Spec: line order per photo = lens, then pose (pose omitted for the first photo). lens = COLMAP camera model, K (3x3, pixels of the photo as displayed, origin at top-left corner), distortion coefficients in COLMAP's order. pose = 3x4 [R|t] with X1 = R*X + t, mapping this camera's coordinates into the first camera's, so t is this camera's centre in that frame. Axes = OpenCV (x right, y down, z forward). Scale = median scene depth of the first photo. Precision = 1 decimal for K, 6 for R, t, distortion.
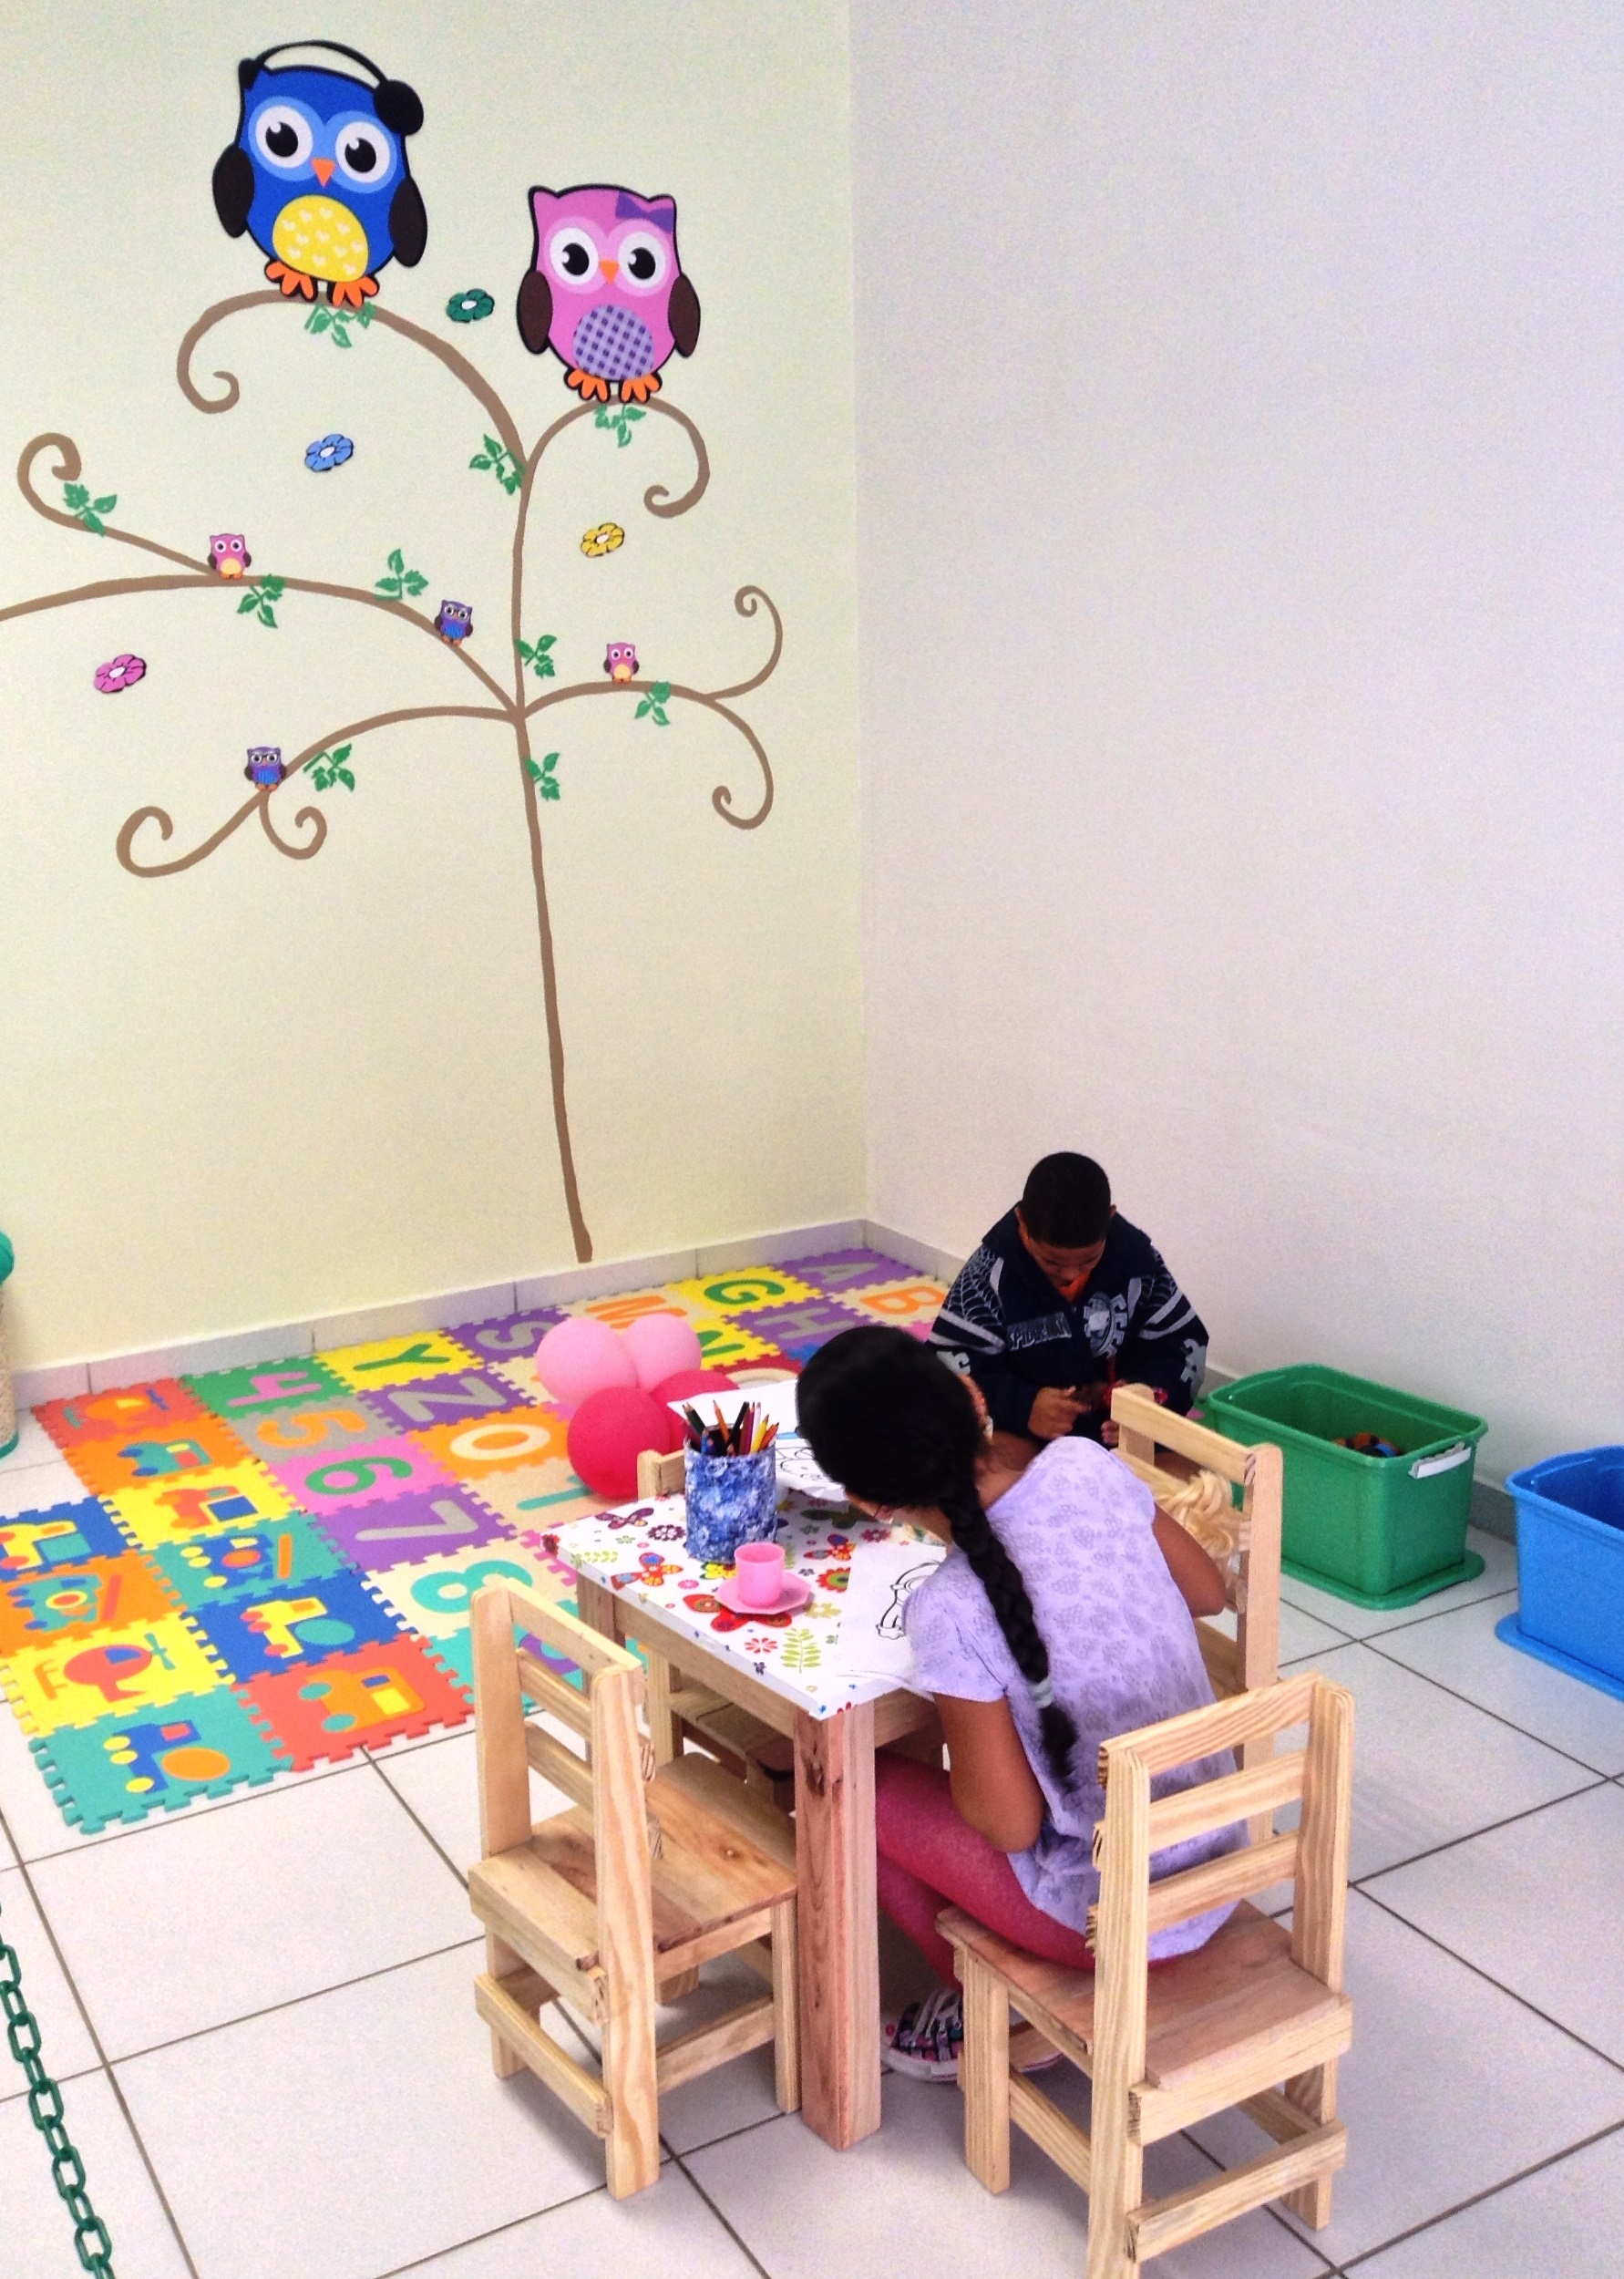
lens RADIAL K [[2180.4, 0, 822.9], [0, 2180.4, 1111.2], [0, 0, 1]] dist [0.183313, -0.431842]
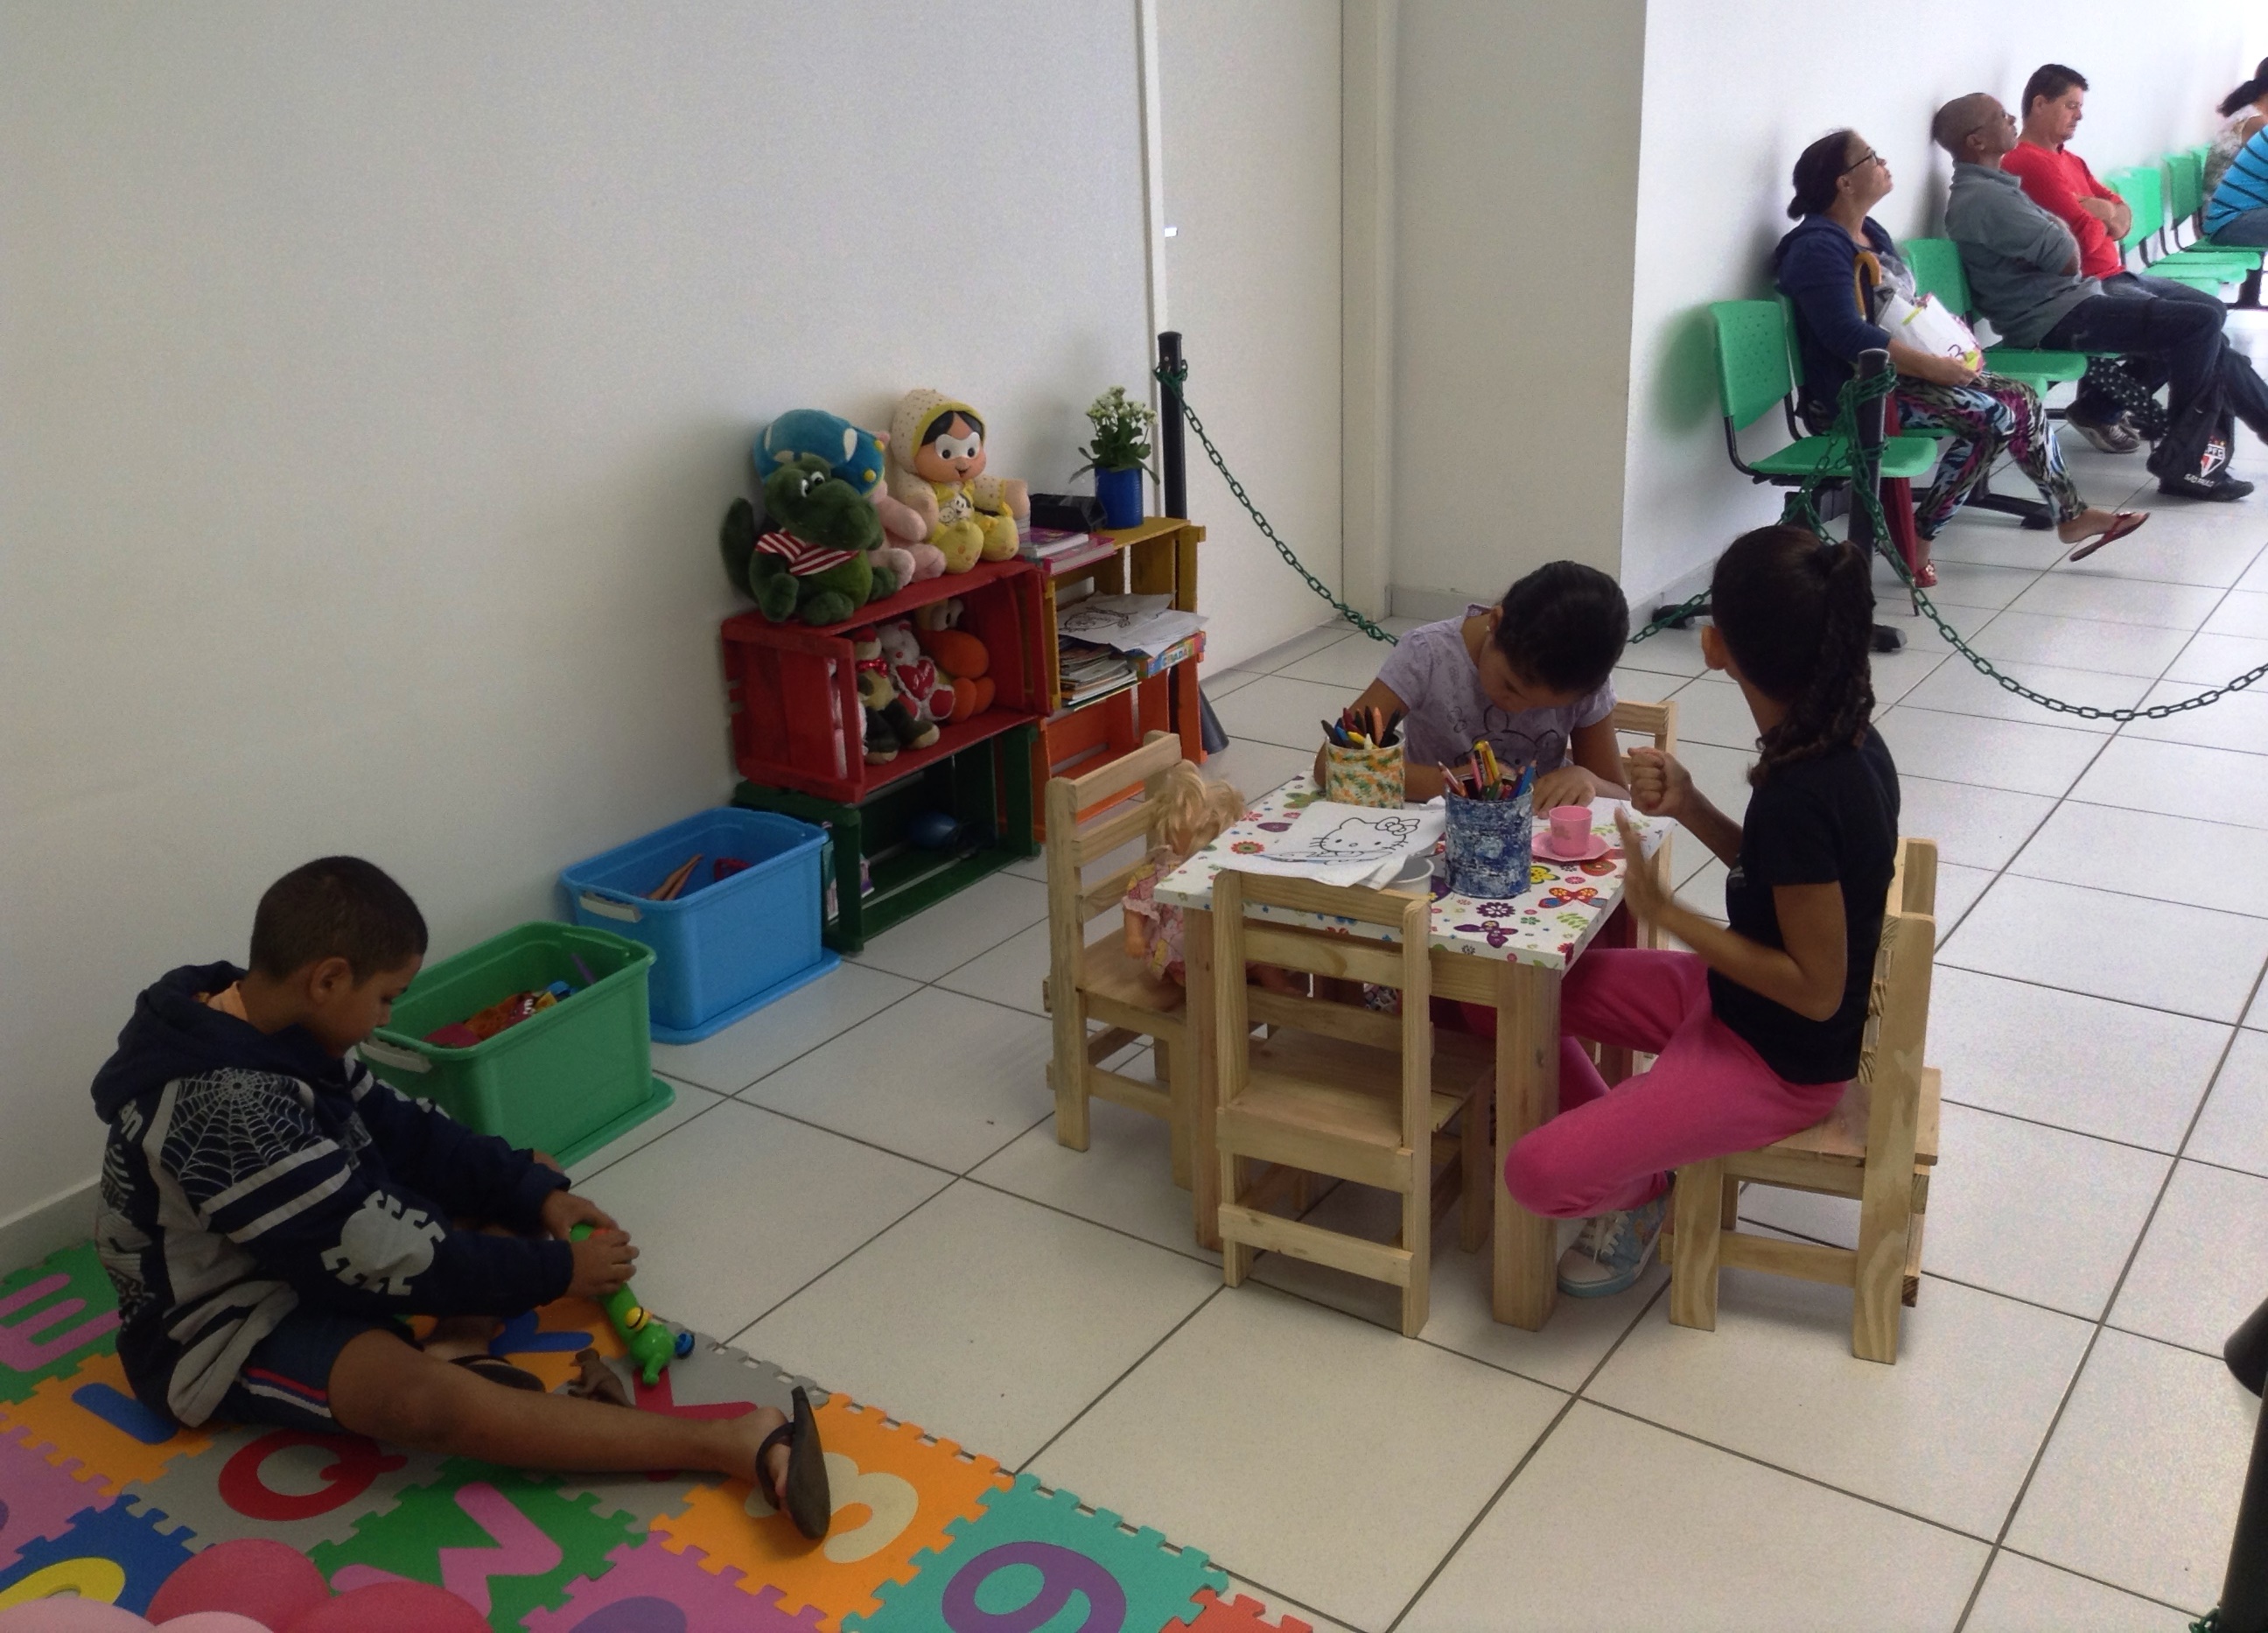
lens RADIAL K [[2089.6, 0, 1128.8], [0, 2089.6, 780.4], [0, 0, 1]] dist [0.276612, -0.689729]
pose [[-0.410914, -0.269288, 0.870996, -0.489724], [0.254695, 0.883432, 0.393291, -0.170510], [-0.875374, 0.383447, -0.294429, 0.822435]]
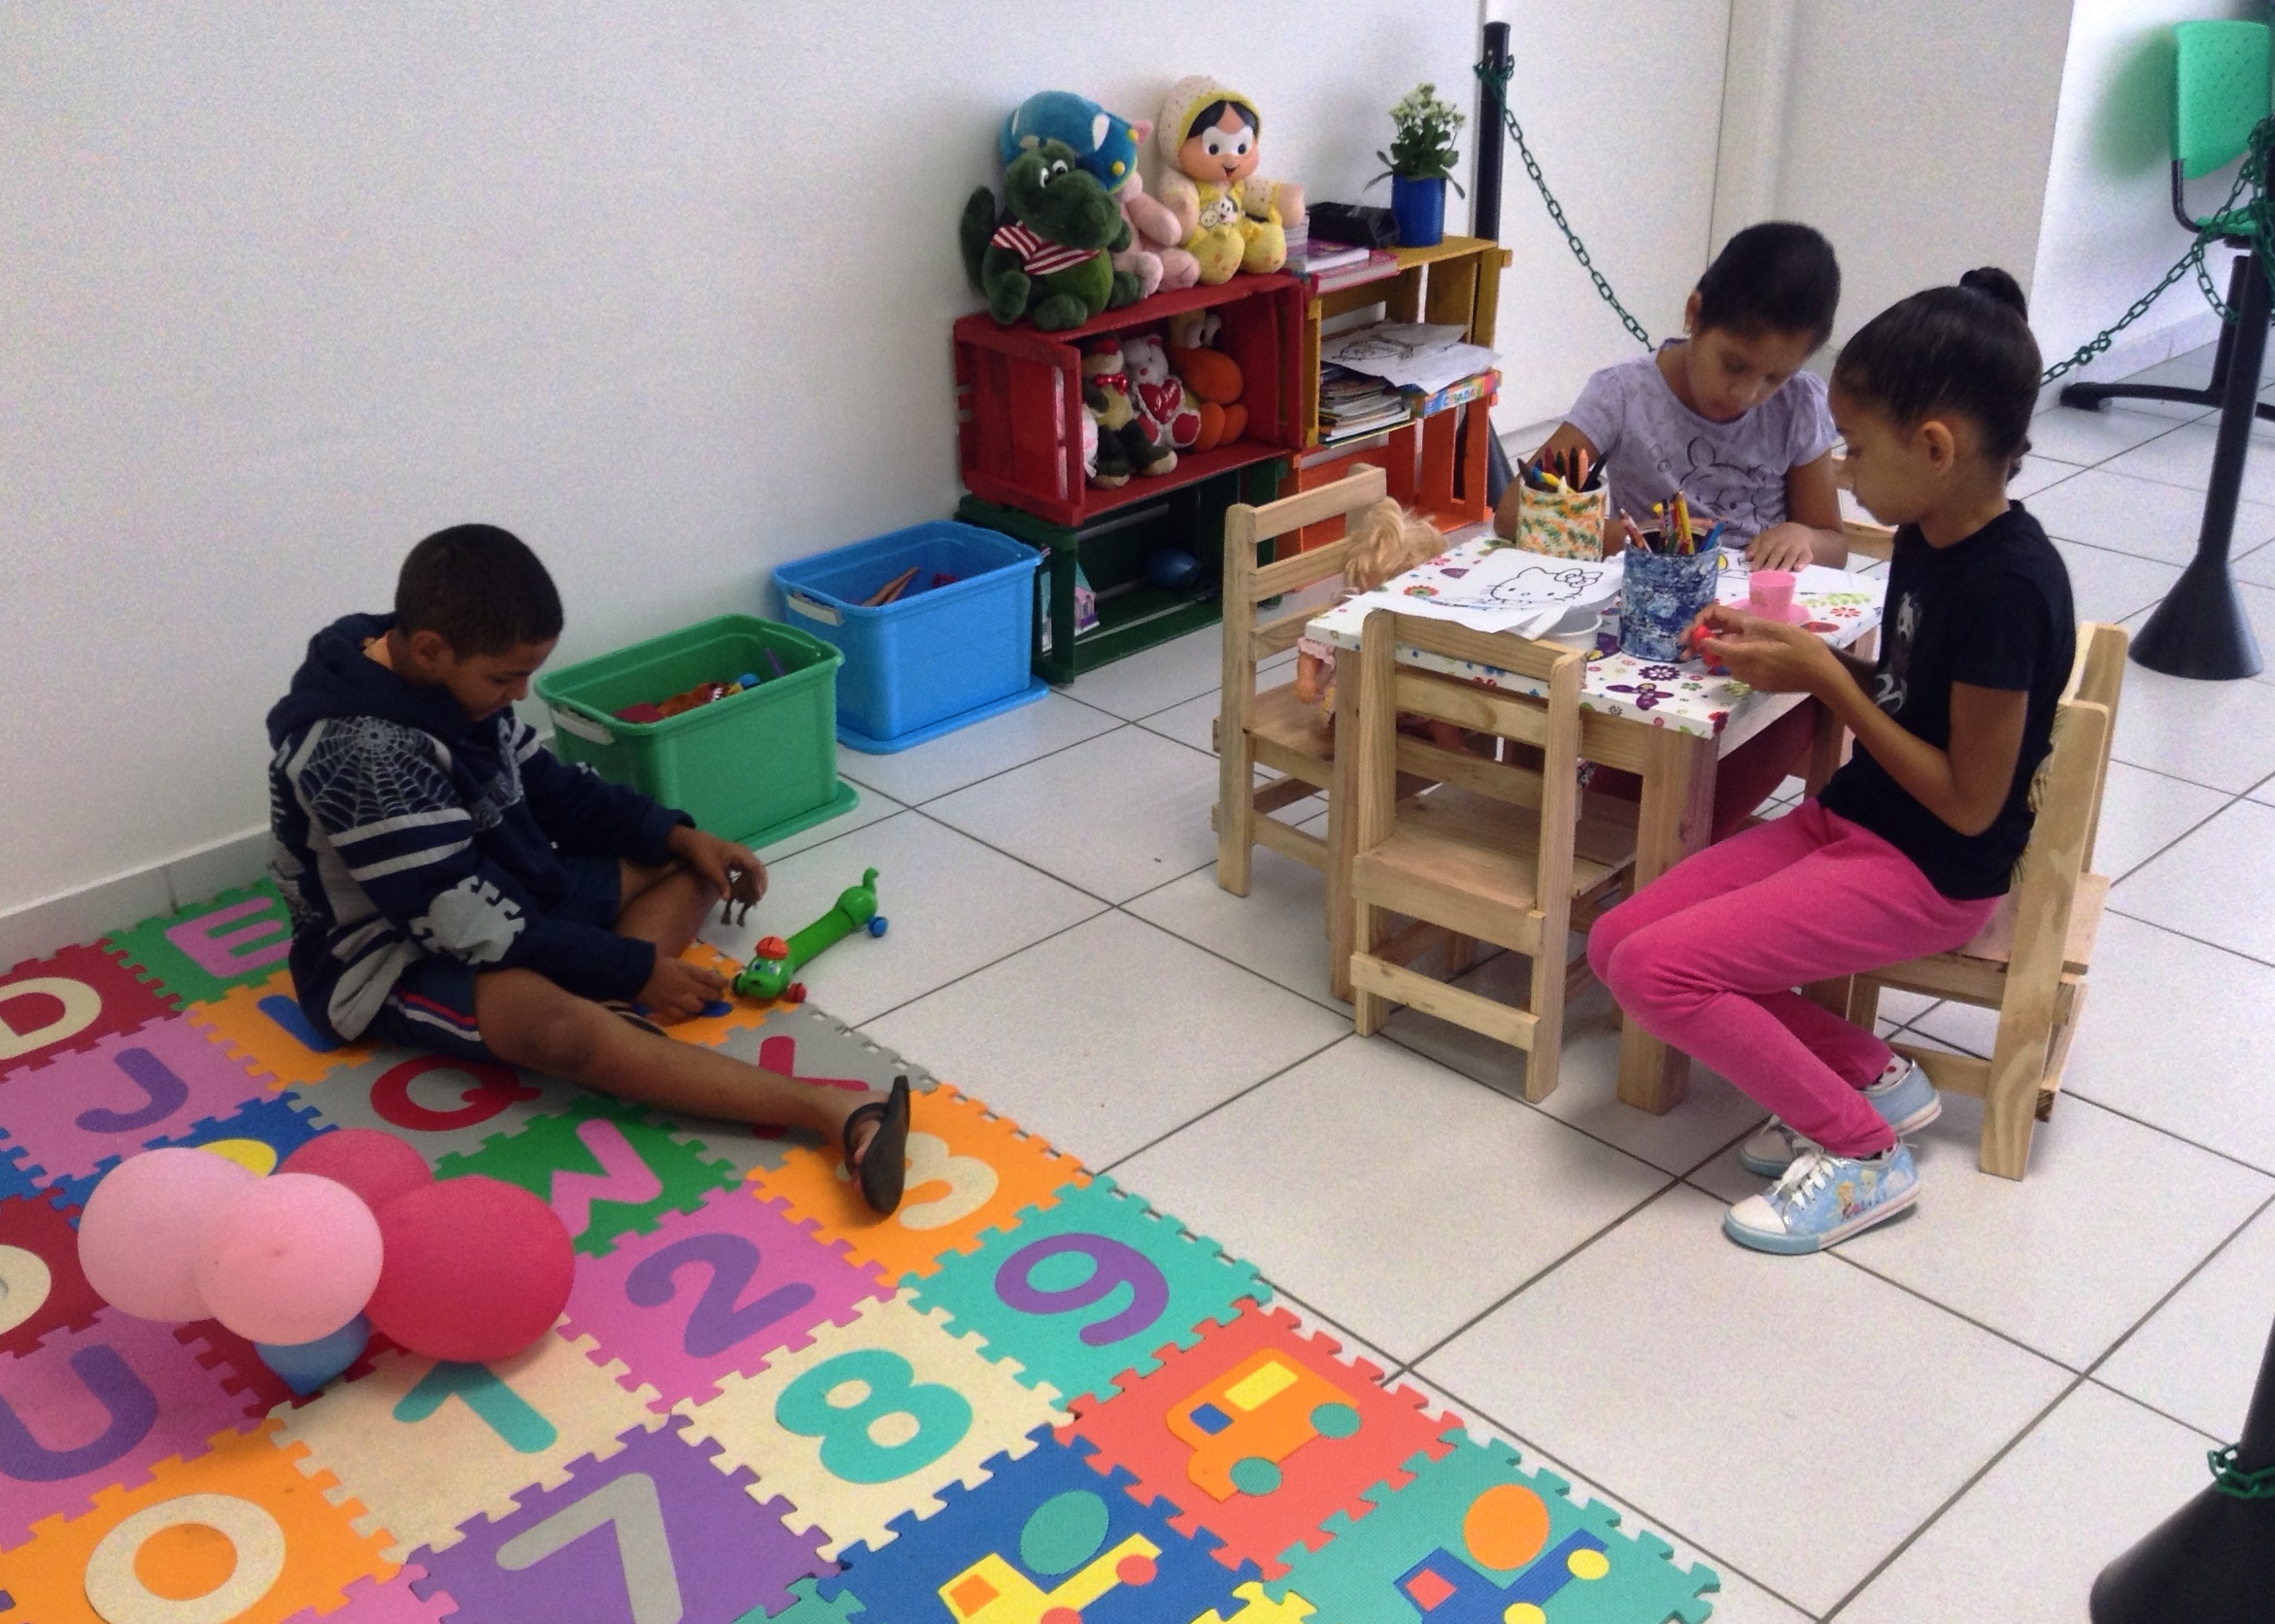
lens RADIAL K [[2328.9, 0, 1114.4], [0, 2328.9, 844.6], [0, 0, 1]] dist [0.234562, -0.595450]
pose [[-0.220077, -0.407269, 0.886396, -0.557329], [0.248841, 0.855173, 0.454706, -0.157172], [-0.943210, 0.320642, -0.086859, 0.775892]]
